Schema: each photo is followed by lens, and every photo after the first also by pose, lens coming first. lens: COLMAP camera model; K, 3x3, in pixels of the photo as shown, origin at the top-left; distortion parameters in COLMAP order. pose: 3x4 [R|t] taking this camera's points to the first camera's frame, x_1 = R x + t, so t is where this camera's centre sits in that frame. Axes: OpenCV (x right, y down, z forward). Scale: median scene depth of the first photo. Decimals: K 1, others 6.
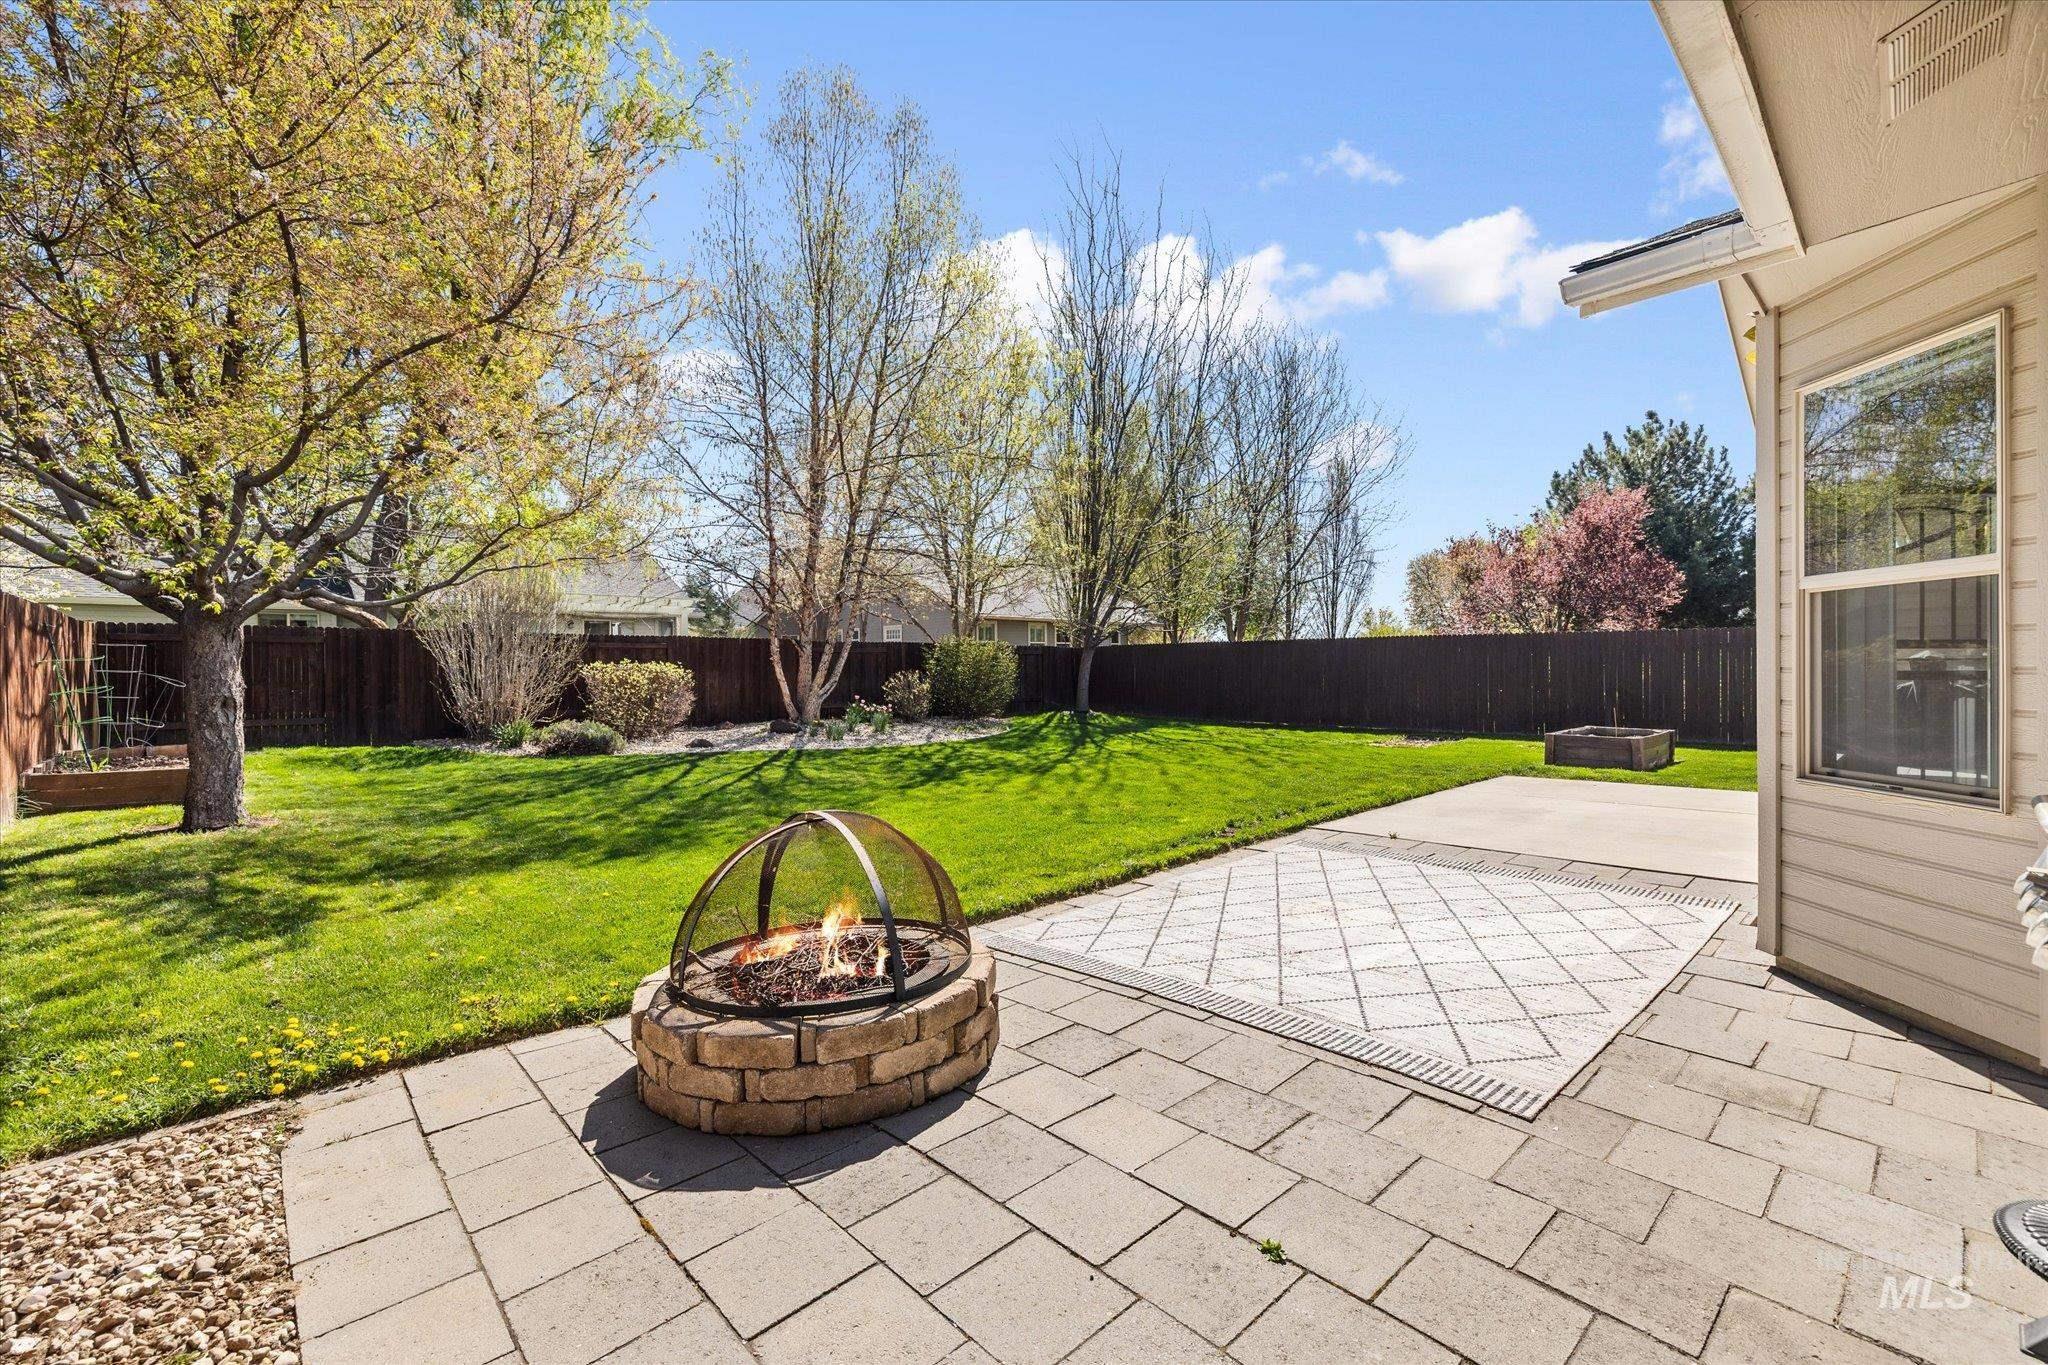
lens RADIAL K [[862.3, 0, 1026.5], [0, 862.3, 678.4], [0, 0, 1]] dist [0.002221, 0.000613]
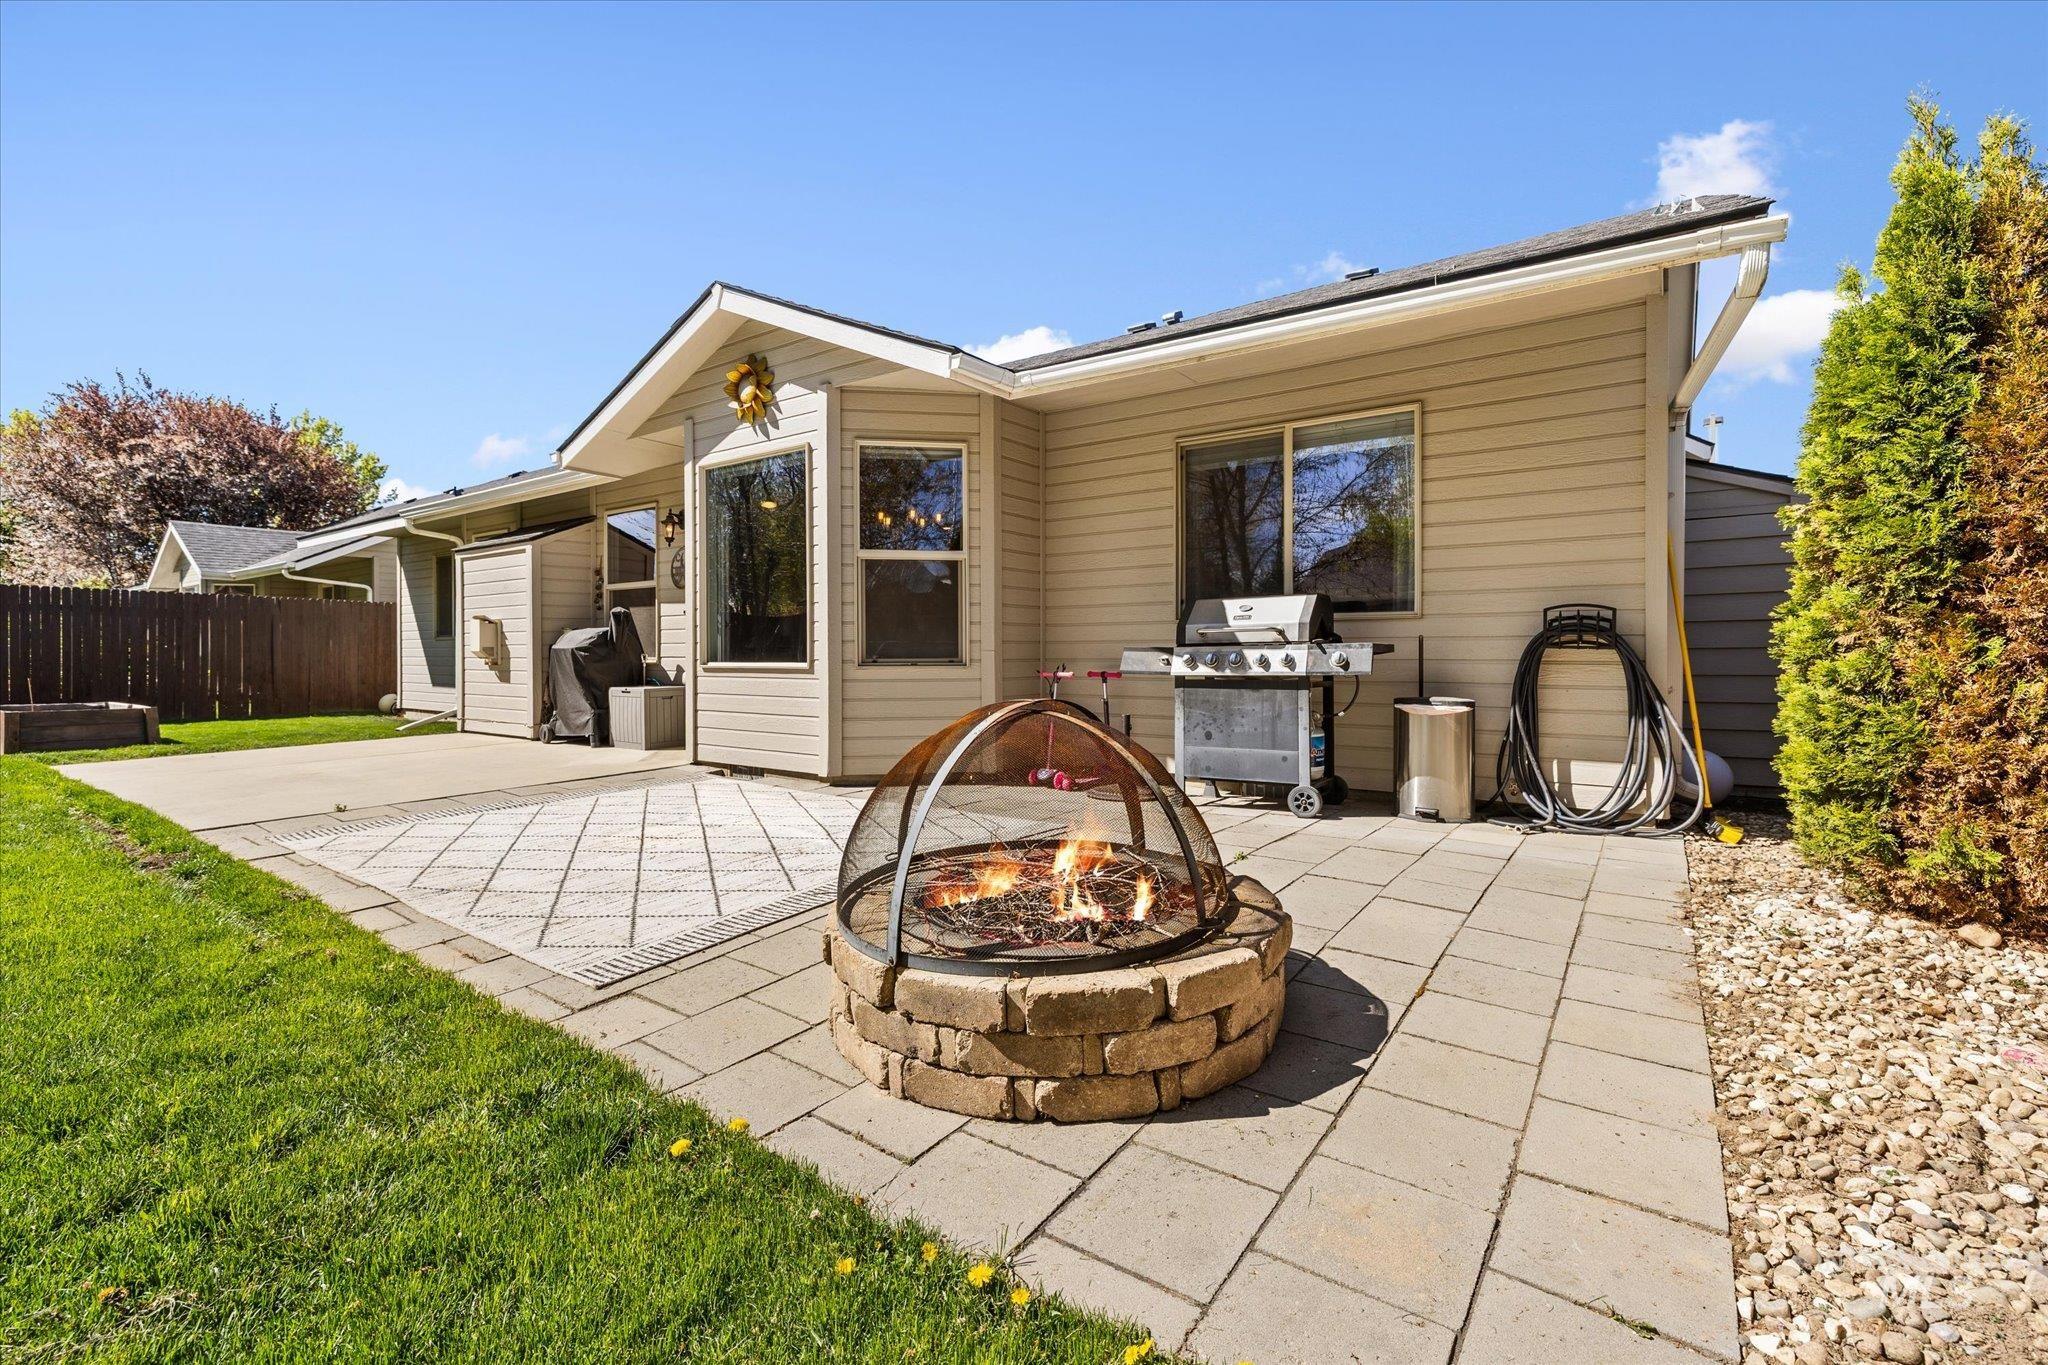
lens RADIAL K [[862.3, 0, 1025.2], [0, 862.3, 675.2], [0, 0, 1]] dist [0.002221, 0.000613]
pose [[-0.197883, -0.011457, 0.980159, -1.185394], [-0.006044, 0.999927, 0.010467, 0.158203], [-0.980207, -0.003853, -0.197938, 1.413925]]
